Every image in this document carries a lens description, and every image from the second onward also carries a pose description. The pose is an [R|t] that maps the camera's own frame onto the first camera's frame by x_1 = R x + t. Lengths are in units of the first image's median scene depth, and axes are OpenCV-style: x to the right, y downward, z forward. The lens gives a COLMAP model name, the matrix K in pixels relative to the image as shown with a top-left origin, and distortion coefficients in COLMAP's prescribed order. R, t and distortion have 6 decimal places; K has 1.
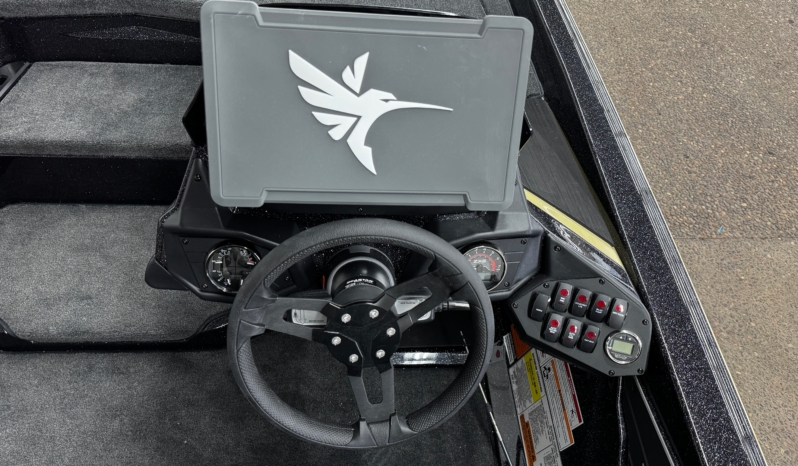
lens RADIAL K [[564.1, 0, 399.0], [0, 564.1, 233.0], [0, 0, 1]] dist [-0.001852, -0.007074]
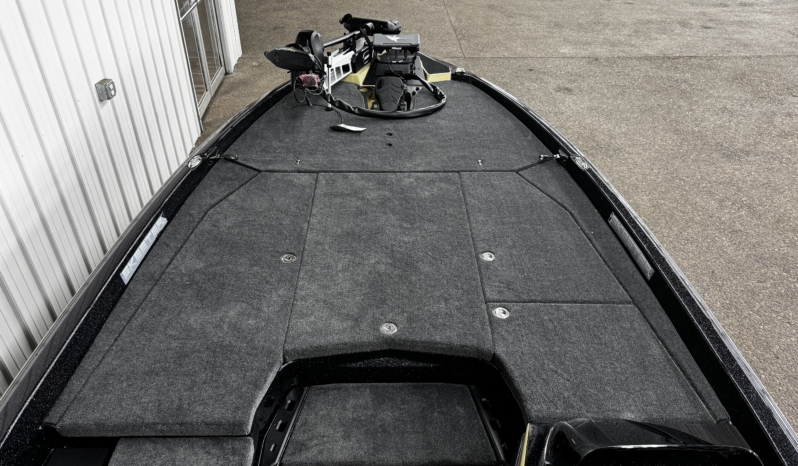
lens RADIAL K [[564.1, 0, 399.0], [0, 564.1, 233.0], [0, 0, 1]] dist [-0.001852, -0.007074]
pose [[0.994912, -0.033227, -0.095109, -0.139029], [0.002184, 0.950939, -0.309370, -0.106198], [0.100722, 0.307588, 0.946174, -0.150439]]
